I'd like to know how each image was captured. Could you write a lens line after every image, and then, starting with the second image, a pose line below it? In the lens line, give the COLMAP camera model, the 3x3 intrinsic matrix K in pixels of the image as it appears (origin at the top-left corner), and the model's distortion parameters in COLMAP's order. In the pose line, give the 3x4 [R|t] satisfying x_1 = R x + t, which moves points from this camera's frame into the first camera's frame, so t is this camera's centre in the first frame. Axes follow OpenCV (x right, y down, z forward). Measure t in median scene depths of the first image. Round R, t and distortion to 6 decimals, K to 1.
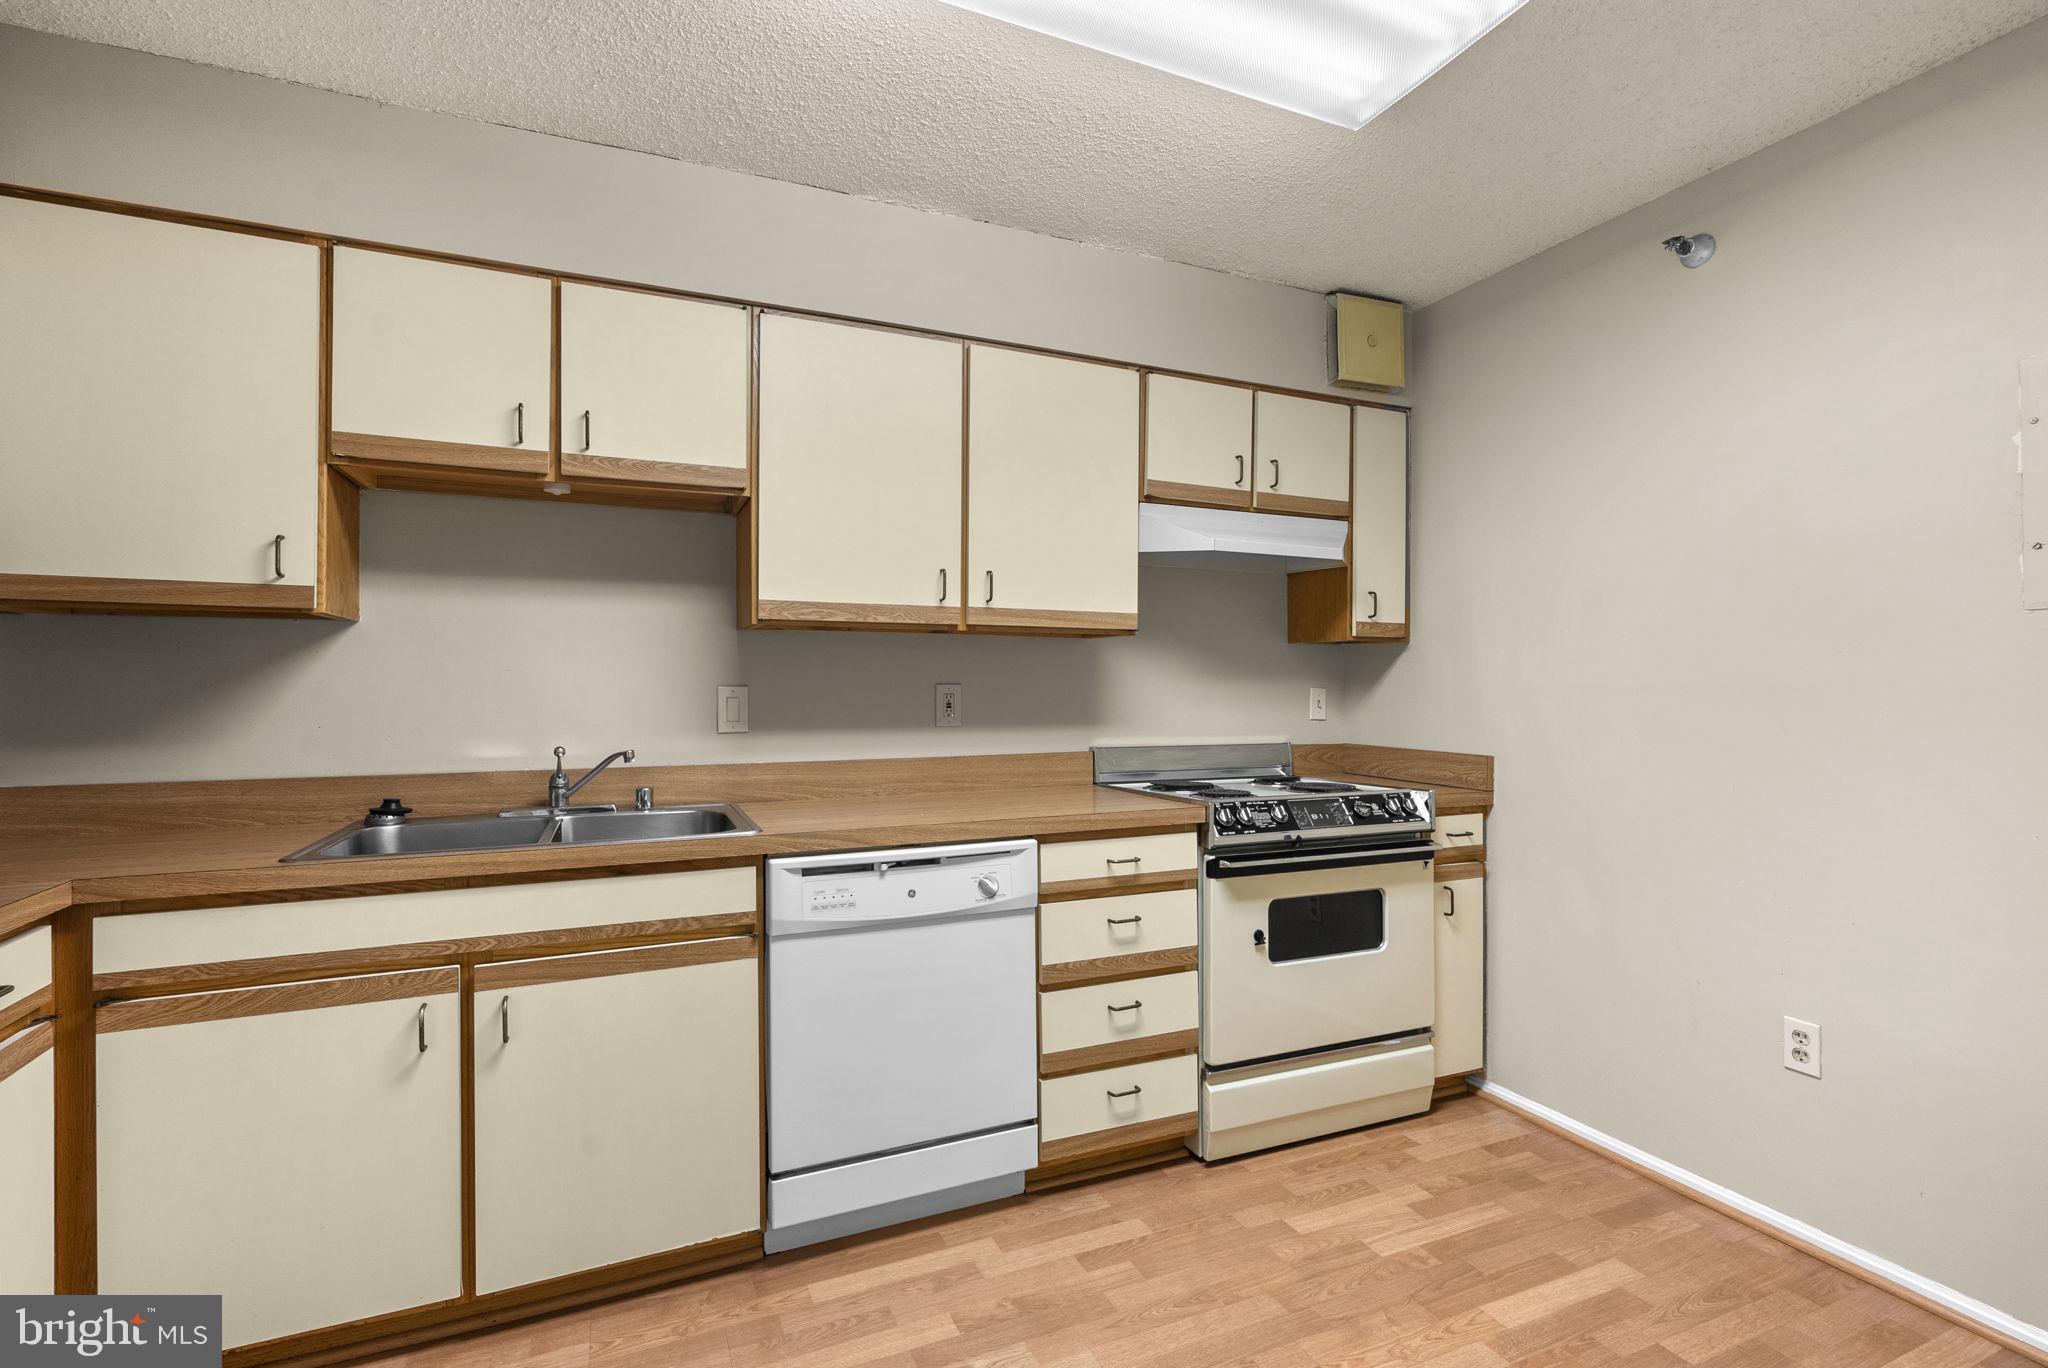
lens RADIAL K [[926.9, 0, 1024.0], [0, 926.9, 684.0], [0, 0, 1]] dist [0.000069, 0.000244]
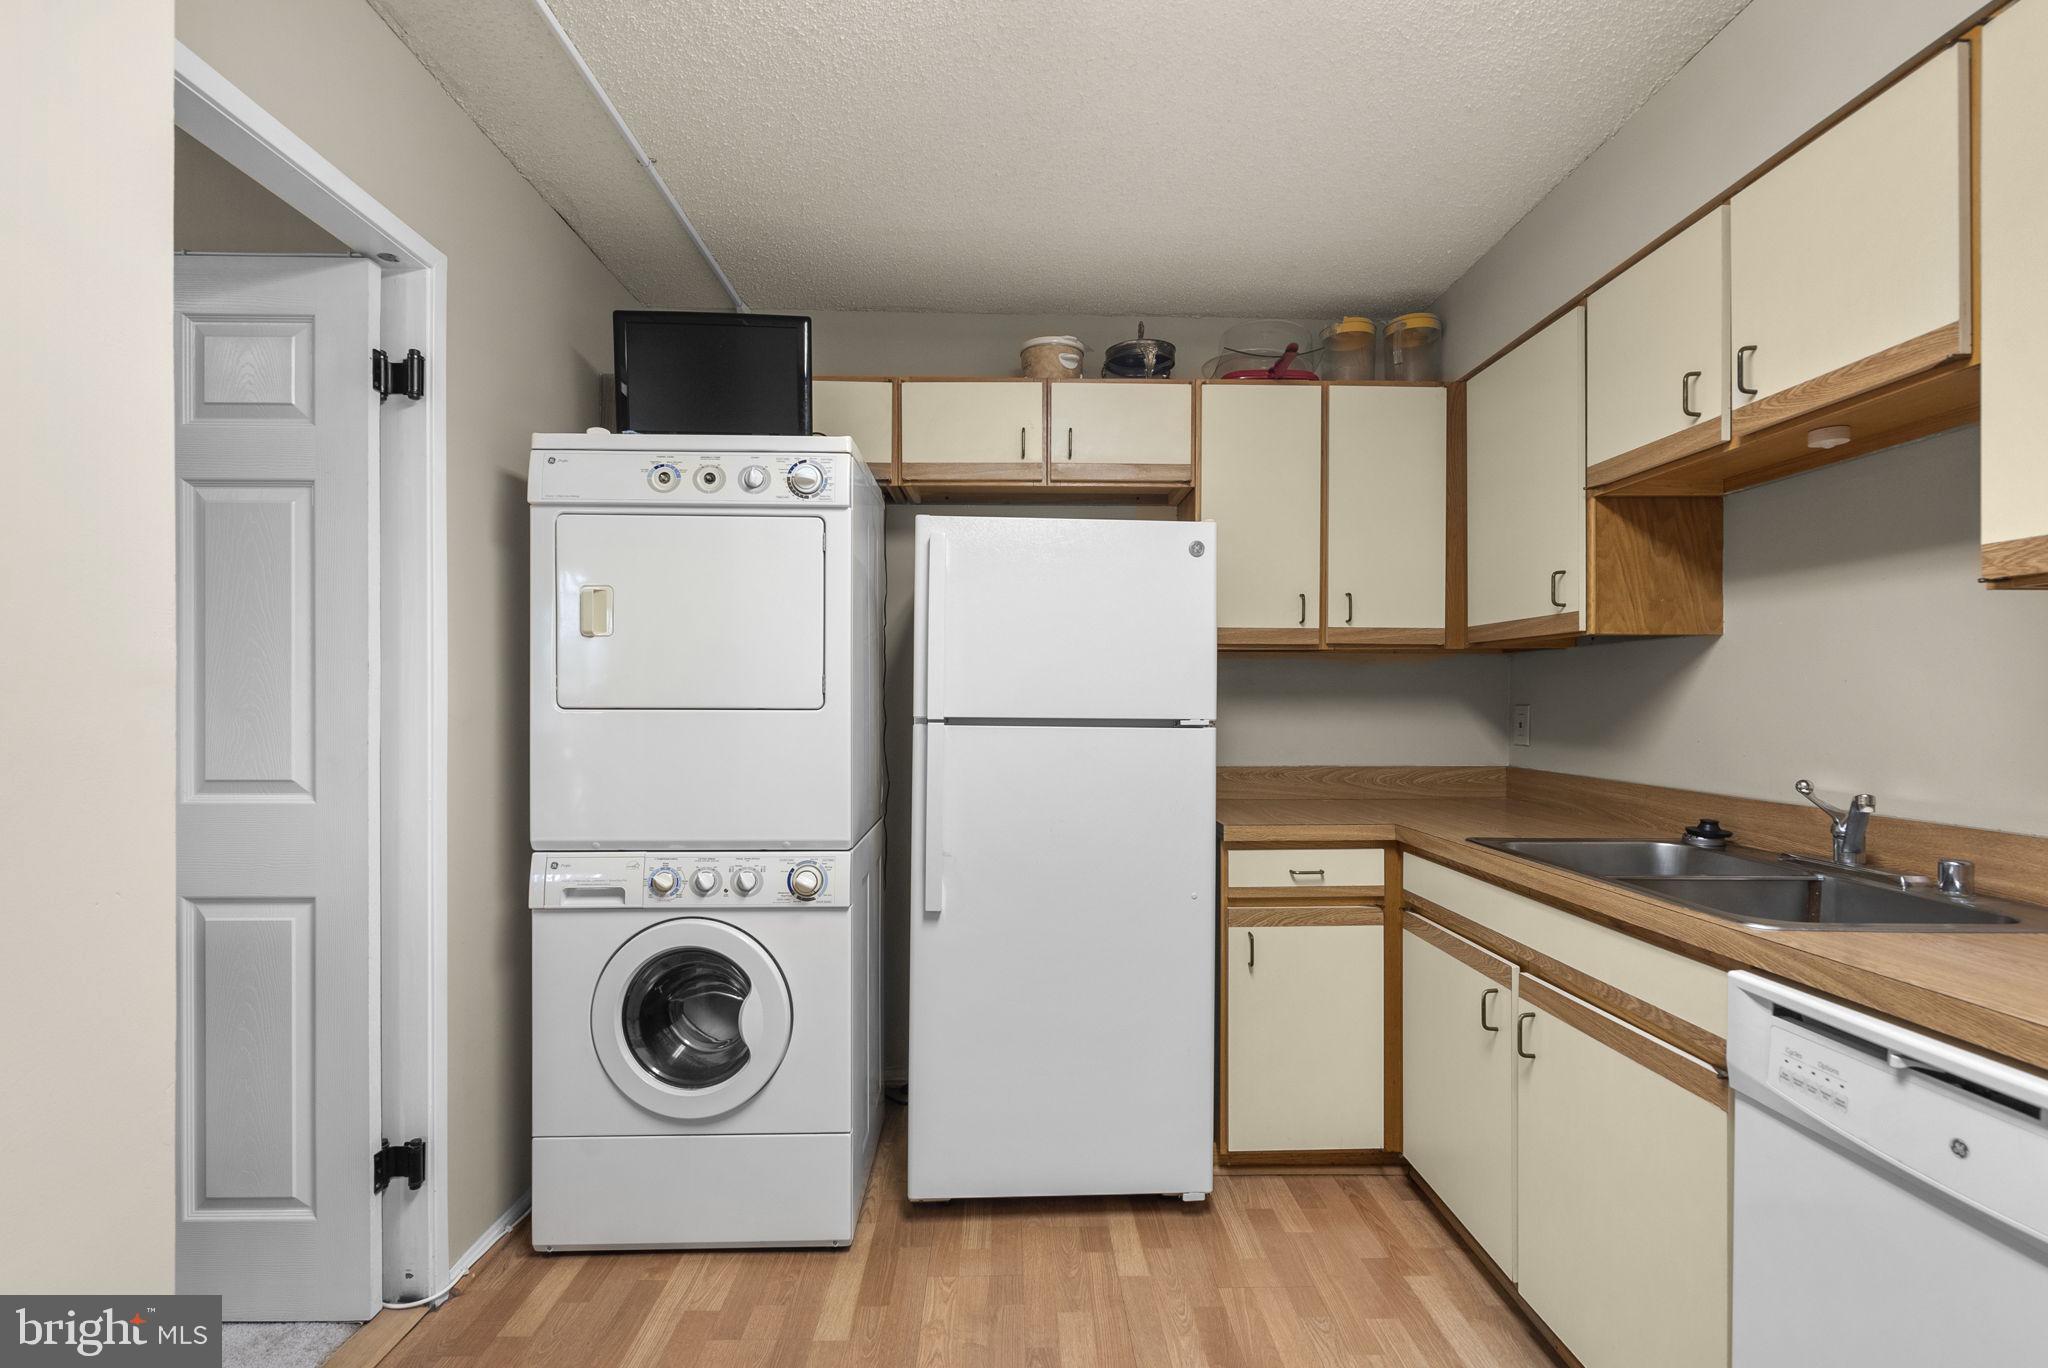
lens RADIAL K [[948.4, 0, 1031.9], [0, 948.4, 694.4], [0, 0, 1]] dist [0.000171, 0.000873]
pose [[-0.376087, -0.006476, -0.926562, 0.522752], [-0.002484, 0.999979, -0.005981, 0.003602], [0.926581, 0.000053, -0.376095, 0.793147]]
